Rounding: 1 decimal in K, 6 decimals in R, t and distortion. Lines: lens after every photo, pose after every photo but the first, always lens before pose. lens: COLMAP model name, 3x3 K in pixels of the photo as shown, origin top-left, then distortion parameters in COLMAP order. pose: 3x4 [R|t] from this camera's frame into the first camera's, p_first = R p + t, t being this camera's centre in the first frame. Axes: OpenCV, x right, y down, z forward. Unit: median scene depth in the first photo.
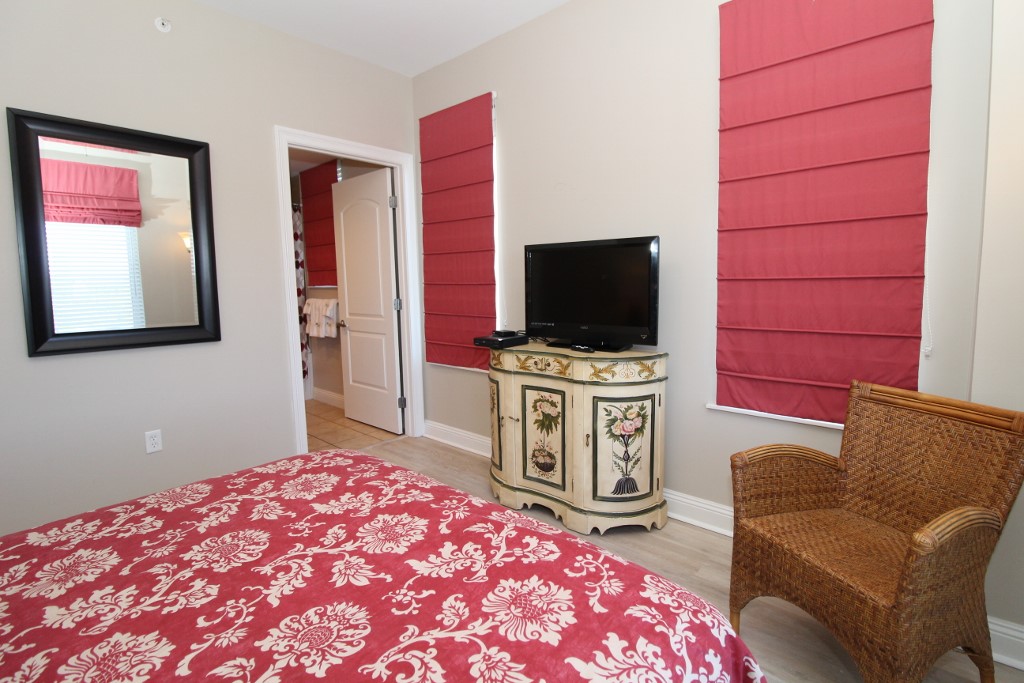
lens RADIAL K [[497.9, 0, 476.6], [0, 497.9, 334.2], [0, 0, 1]] dist [-0.001353, -0.000685]
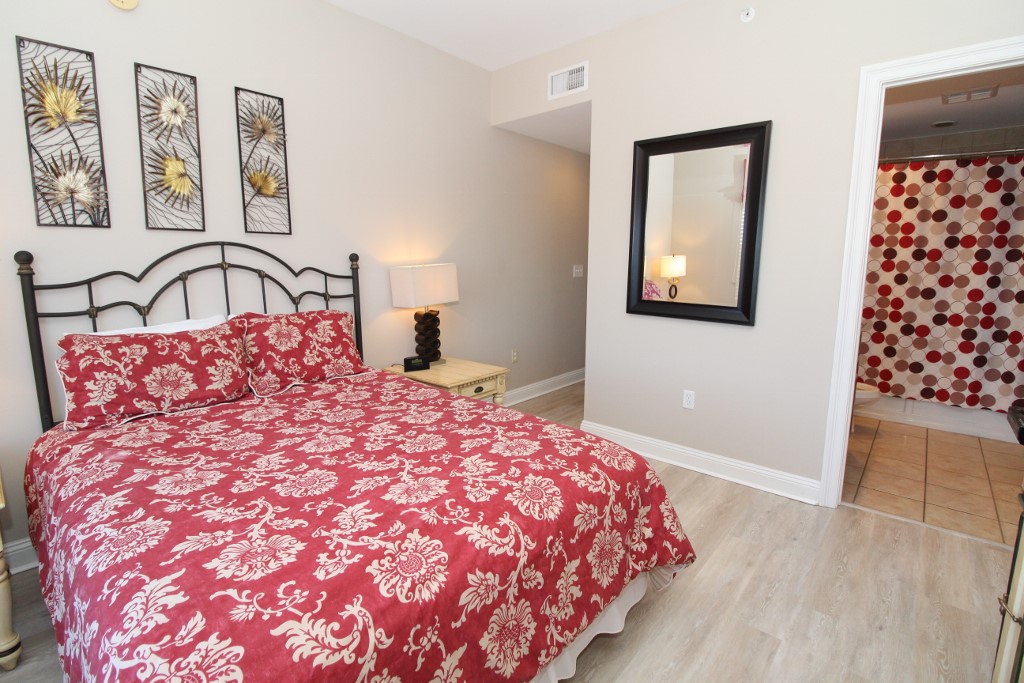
lens RADIAL K [[460.8, 0, 508.8], [0, 460.8, 327.9], [0, 0, 1]] dist [-0.026217, -0.000793]
pose [[0.040264, 0.164298, -0.985589, 0.370519], [-0.111870, 0.980928, 0.158951, -0.075217], [0.992907, 0.103858, 0.057877, 0.493078]]
